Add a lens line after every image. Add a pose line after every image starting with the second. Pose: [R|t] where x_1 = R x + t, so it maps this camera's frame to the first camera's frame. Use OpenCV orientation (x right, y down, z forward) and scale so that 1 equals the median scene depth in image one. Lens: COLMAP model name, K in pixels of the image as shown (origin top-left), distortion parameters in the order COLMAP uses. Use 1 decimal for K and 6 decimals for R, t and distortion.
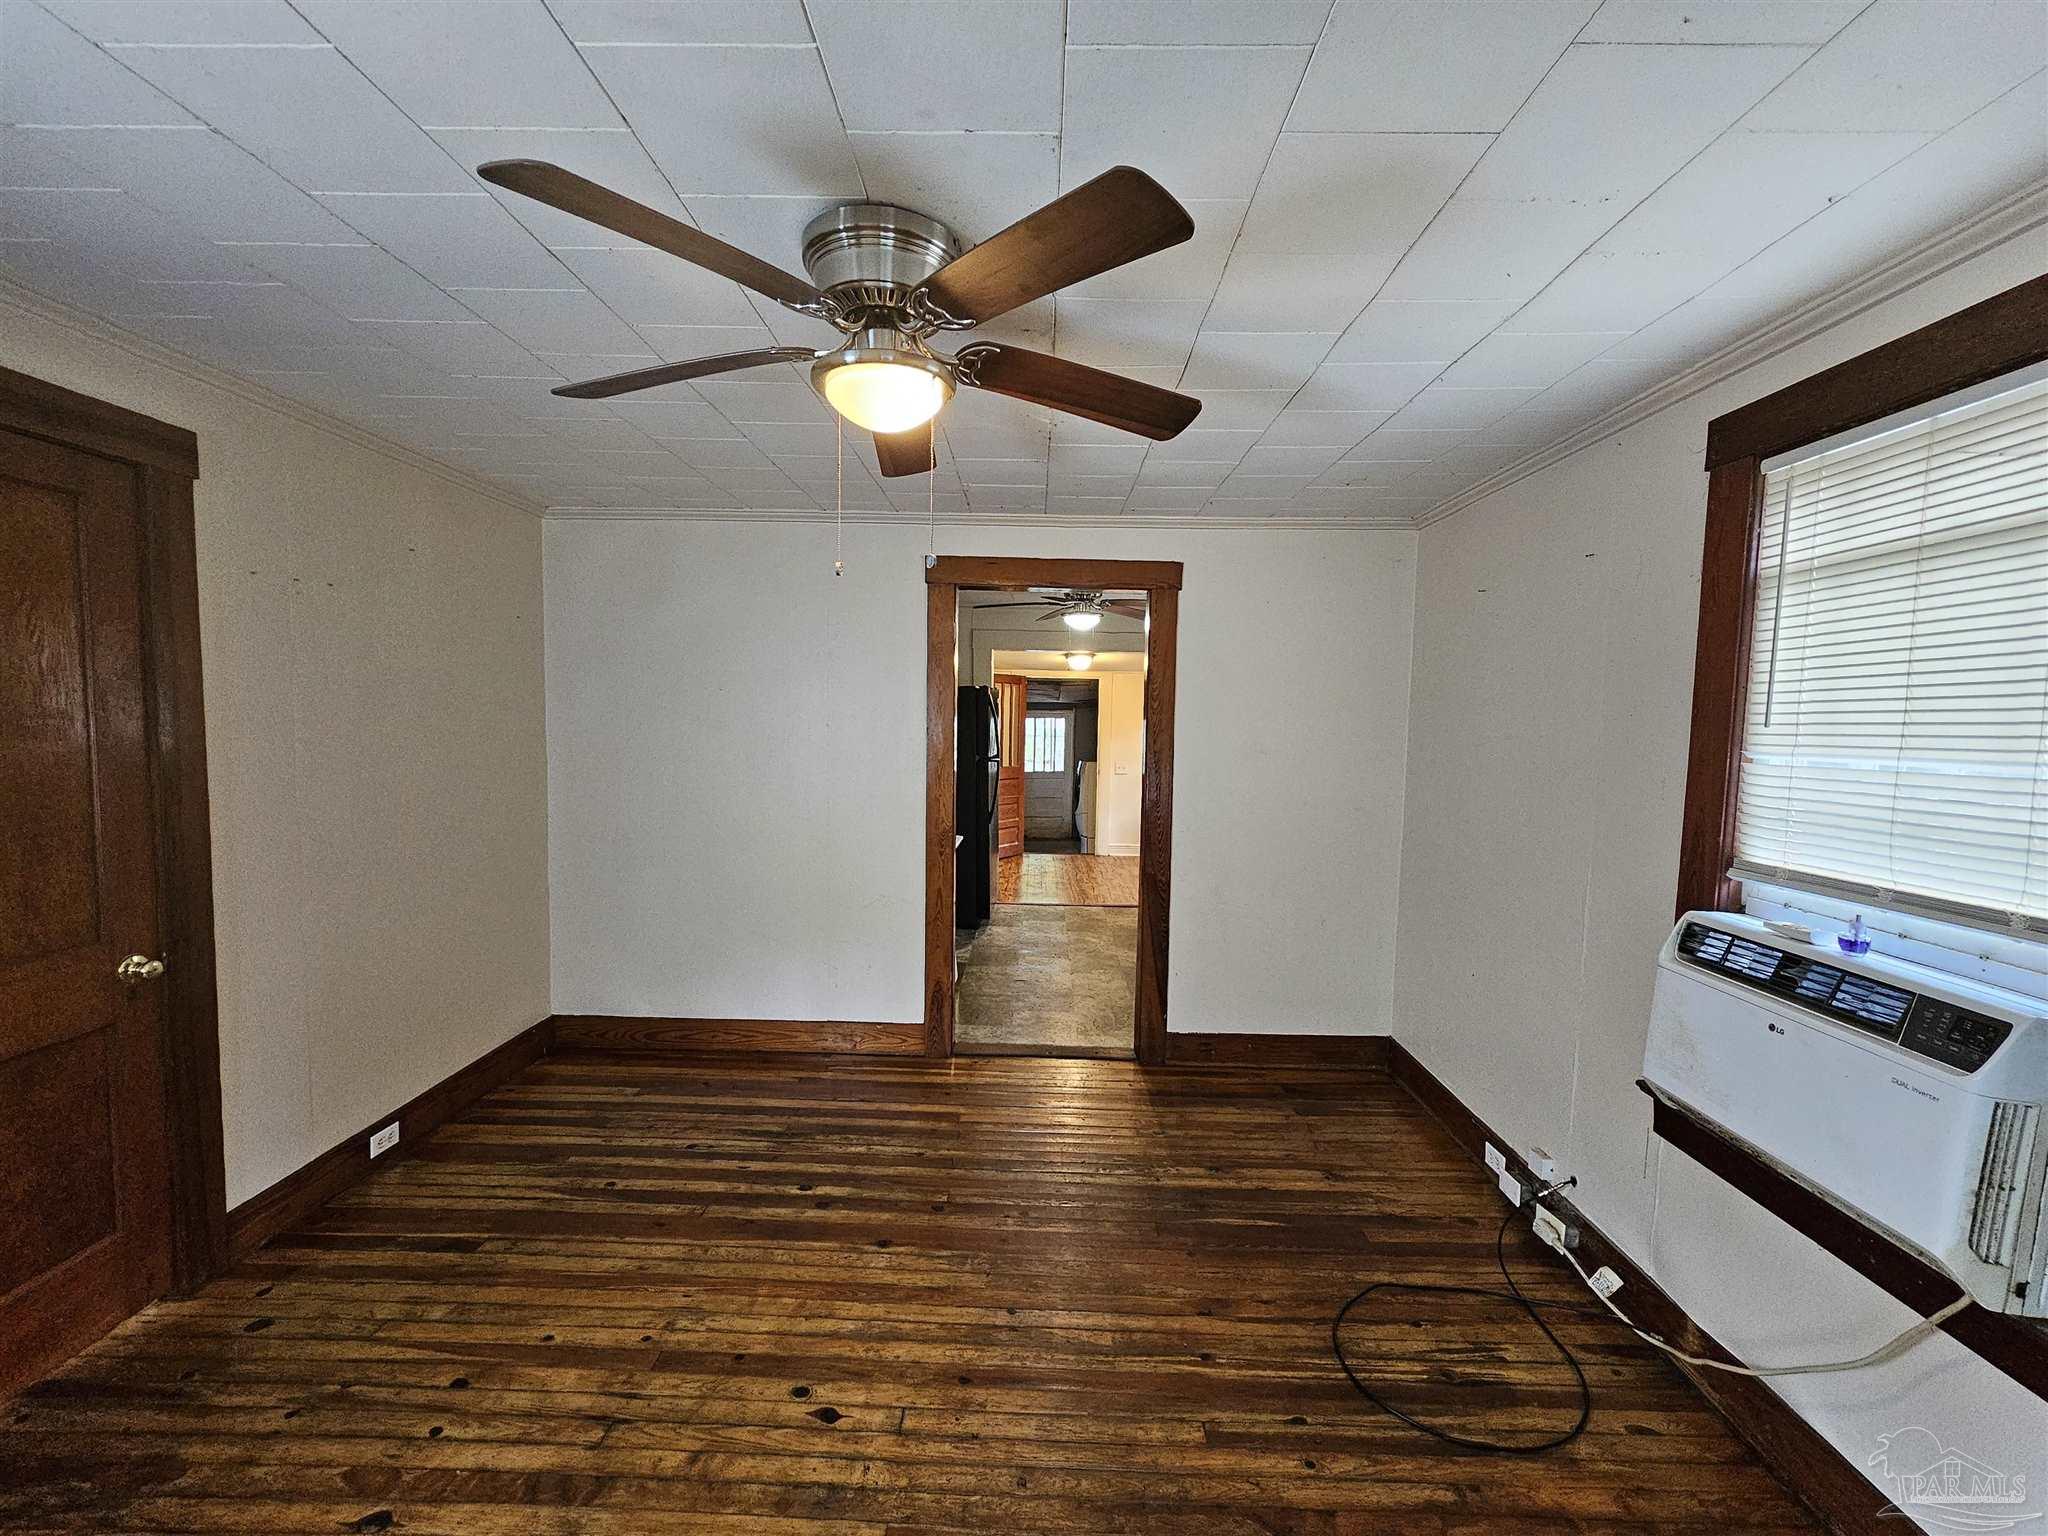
lens RADIAL K [[839.5, 0, 1026.4], [0, 839.5, 774.8], [0, 0, 1]] dist [-0.001399, 0.001109]
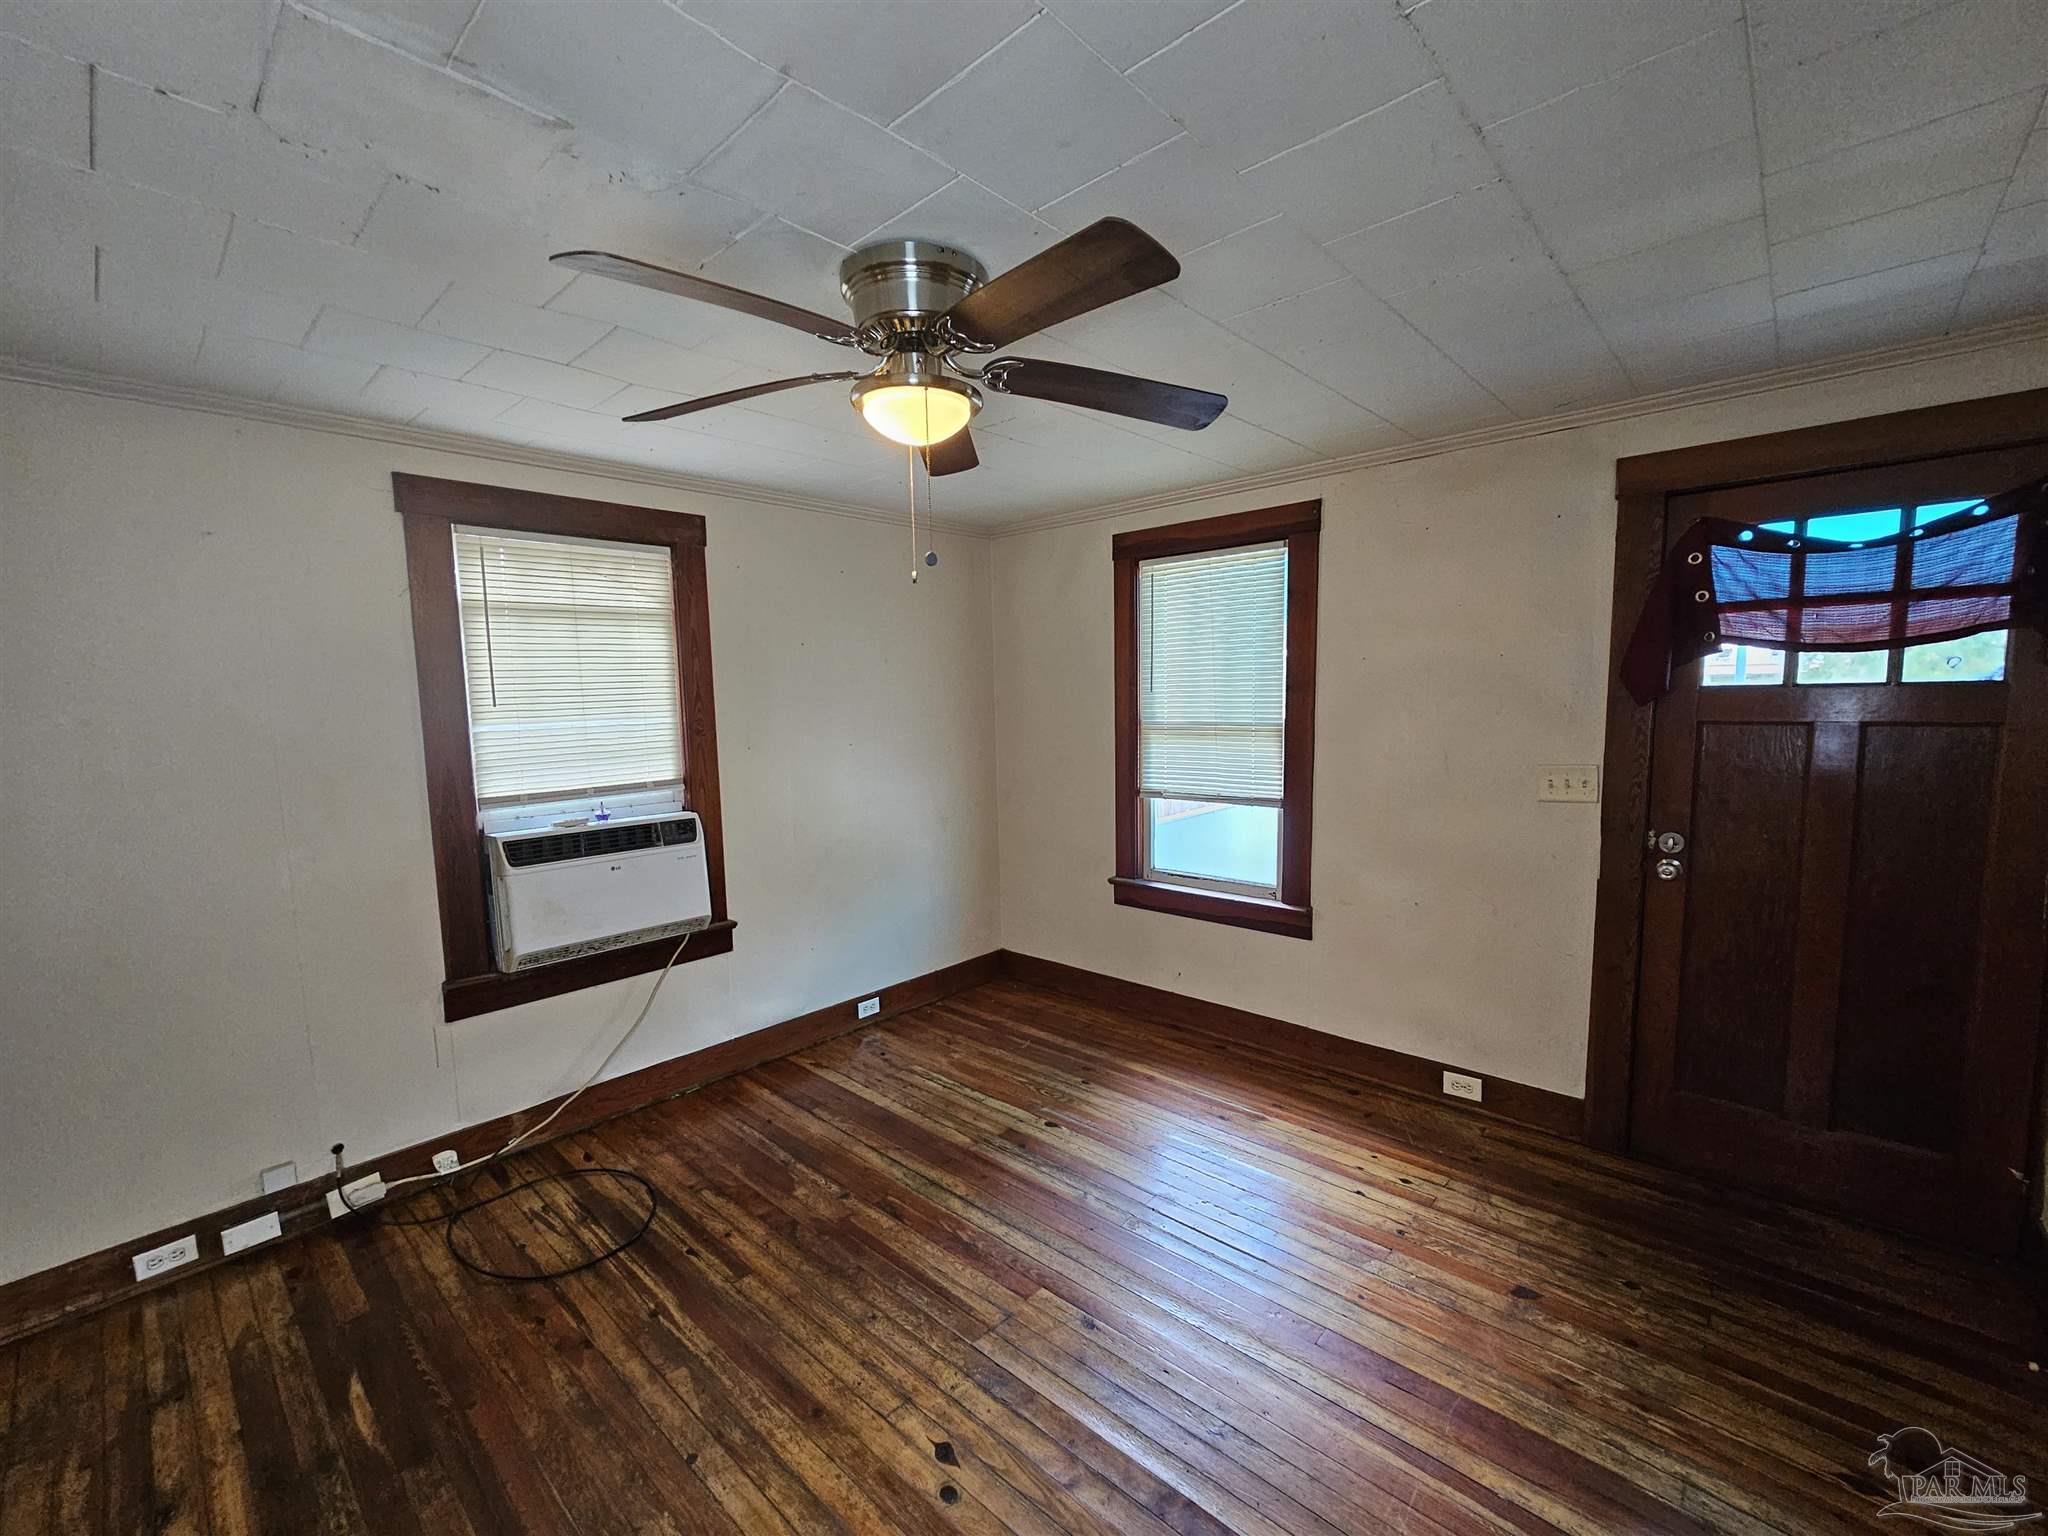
lens RADIAL K [[837.9, 0, 1033.0], [0, 837.9, 786.7], [0, 0, 1]] dist [-0.000453, 0.000107]
pose [[-0.749379, -0.073551, 0.658044, -0.772394], [0.056730, 0.983025, 0.174478, -0.110536], [-0.659707, 0.168081, -0.732486, 1.326509]]
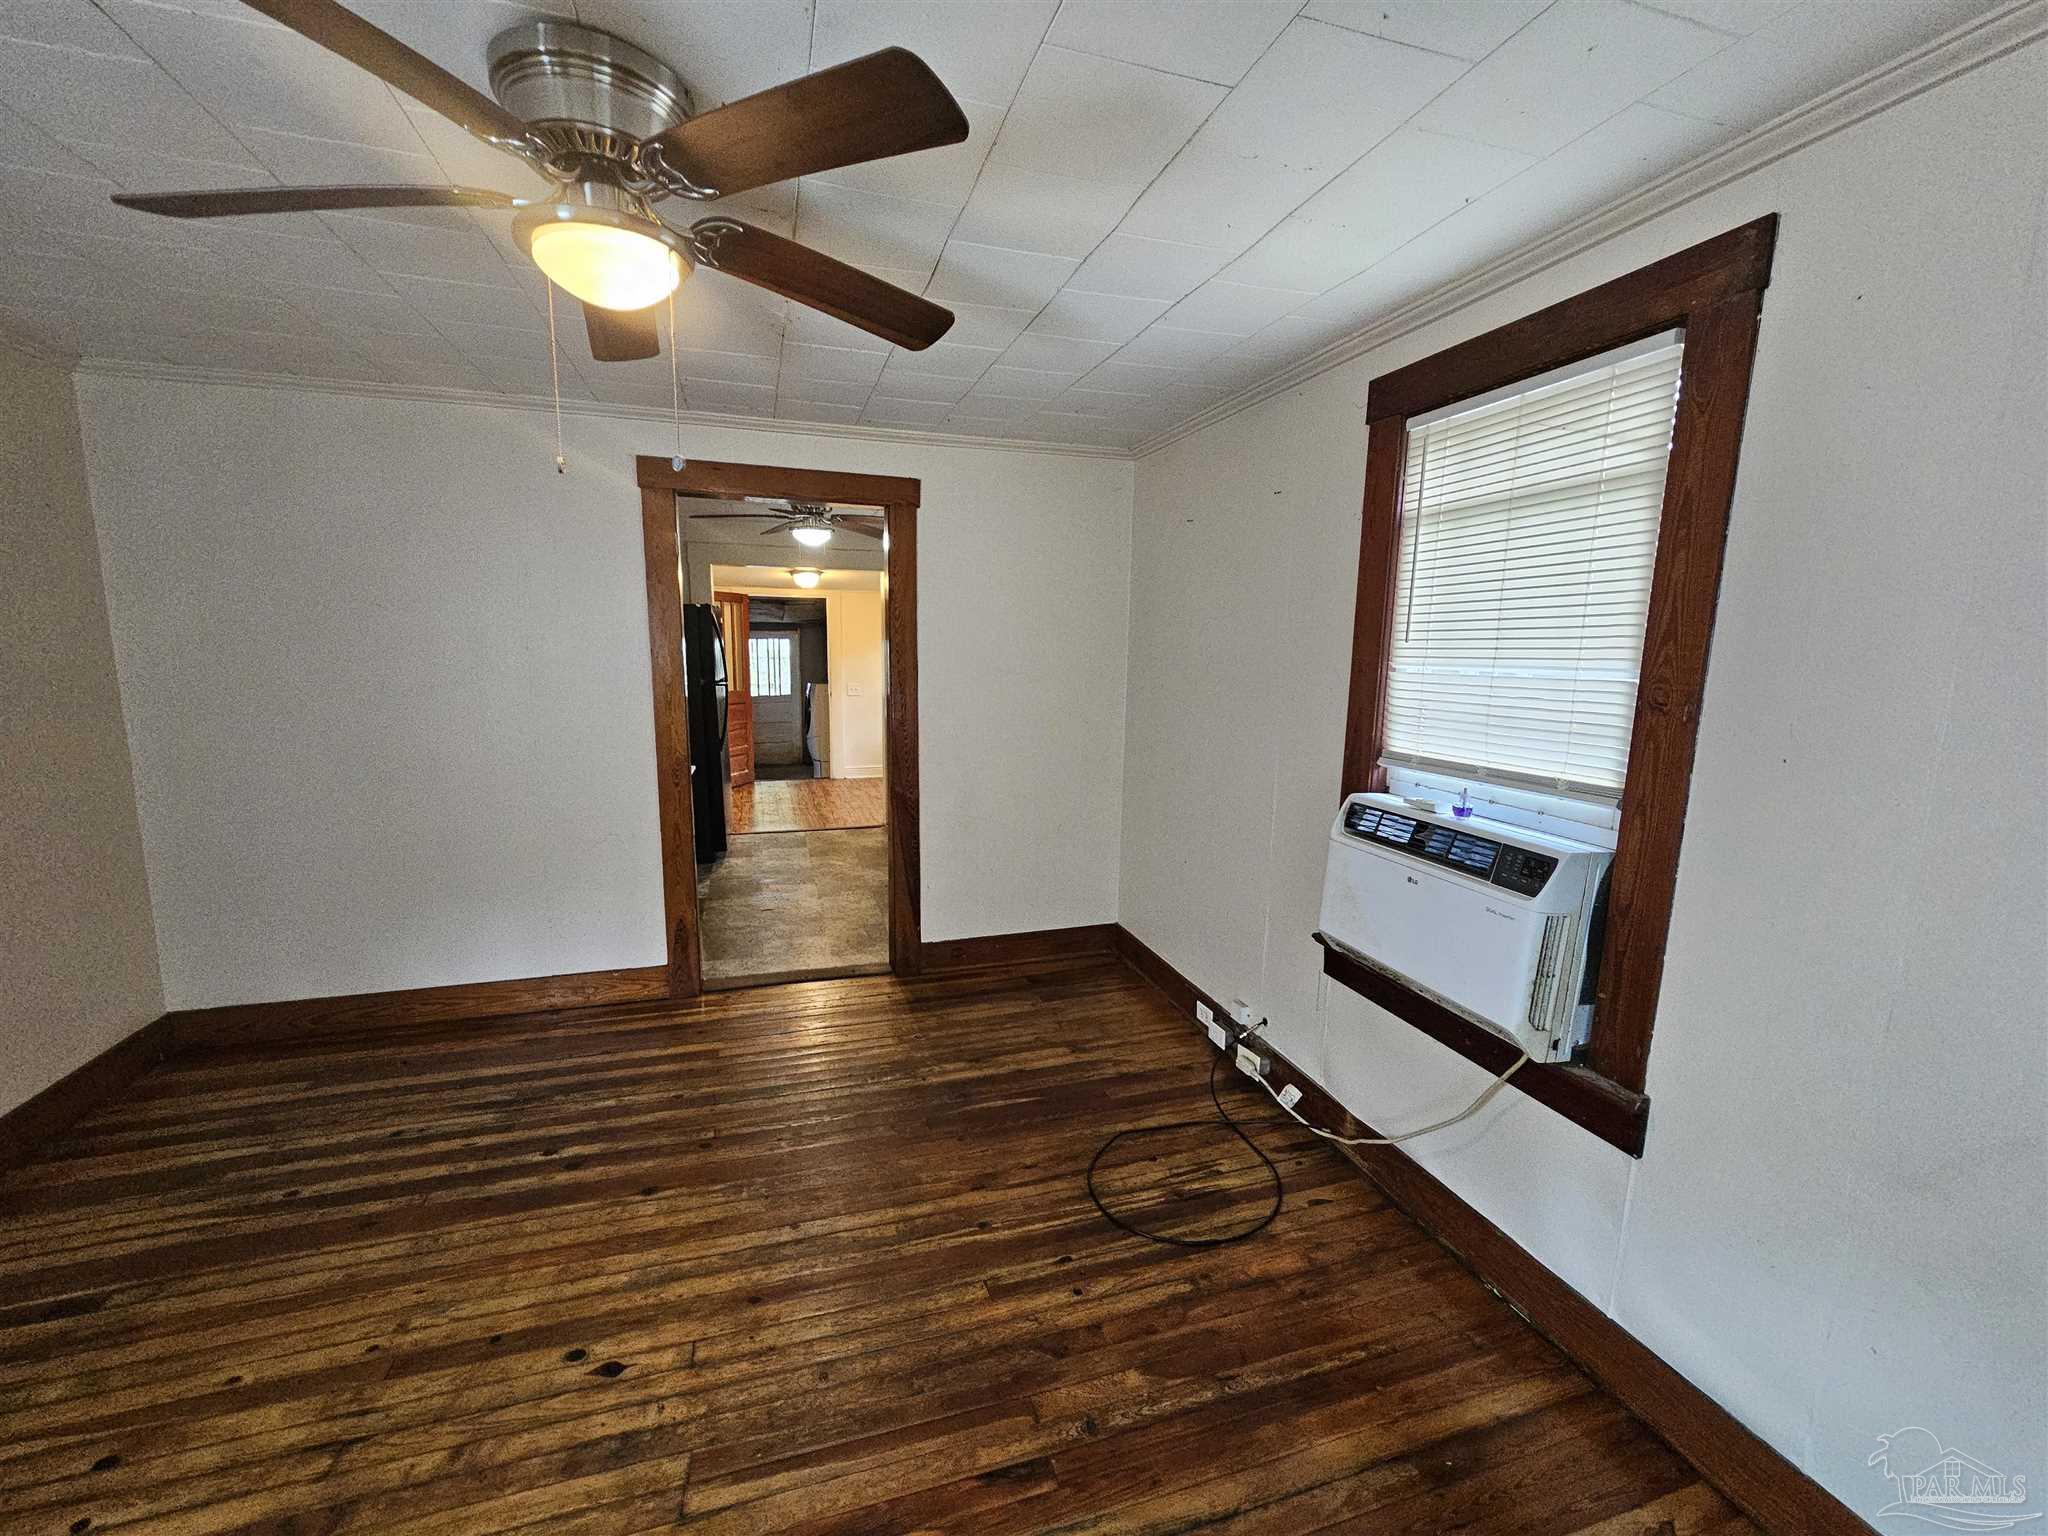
lens RADIAL K [[835.6, 0, 1021.0], [0, 835.6, 770.4], [0, 0, 1]] dist [-0.001223, 0.002435]
pose [[0.948515, -0.054481, 0.312012, -0.045734], [0.026528, 0.995299, 0.093146, 0.001535], [-0.315620, -0.080073, 0.945501, -0.000804]]
